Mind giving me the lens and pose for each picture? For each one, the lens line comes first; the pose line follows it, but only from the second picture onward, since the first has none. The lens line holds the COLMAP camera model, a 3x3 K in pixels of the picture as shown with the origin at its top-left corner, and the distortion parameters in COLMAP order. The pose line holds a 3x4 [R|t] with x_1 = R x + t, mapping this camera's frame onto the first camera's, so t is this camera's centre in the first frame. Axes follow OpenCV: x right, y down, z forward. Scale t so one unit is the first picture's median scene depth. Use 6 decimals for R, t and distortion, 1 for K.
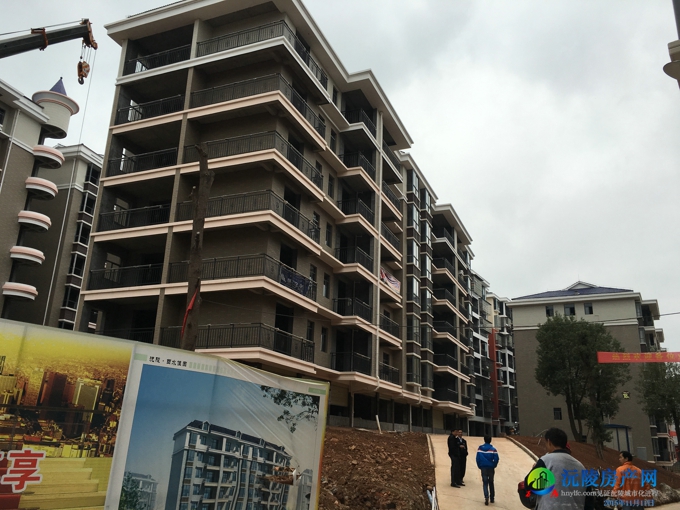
lens RADIAL K [[576.7, 0, 340.0], [0, 576.7, 255.0], [0, 0, 1]] dist [0.025504, -0.014295]
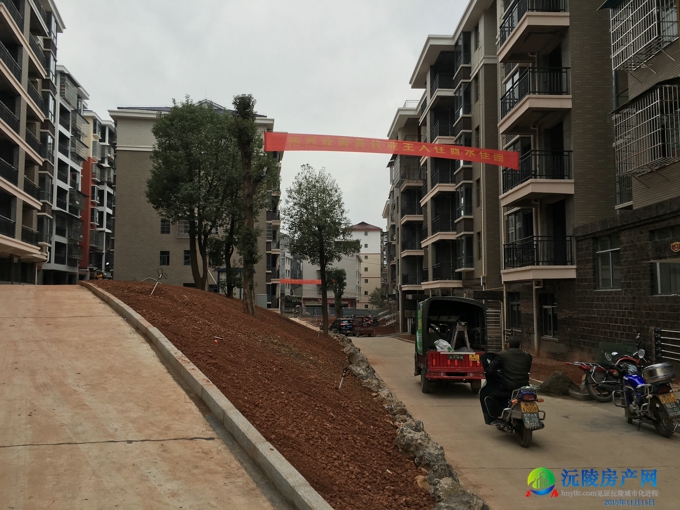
lens RADIAL K [[566.3, 0, 340.0], [0, 566.3, 255.0], [0, 0, 1]] dist [0.023899, -0.011069]
pose [[0.786284, 0.009516, 0.617792, 0.060375], [-0.158087, 0.969698, 0.186266, 0.062513], [-0.597299, -0.244123, 0.763962, 0.189735]]
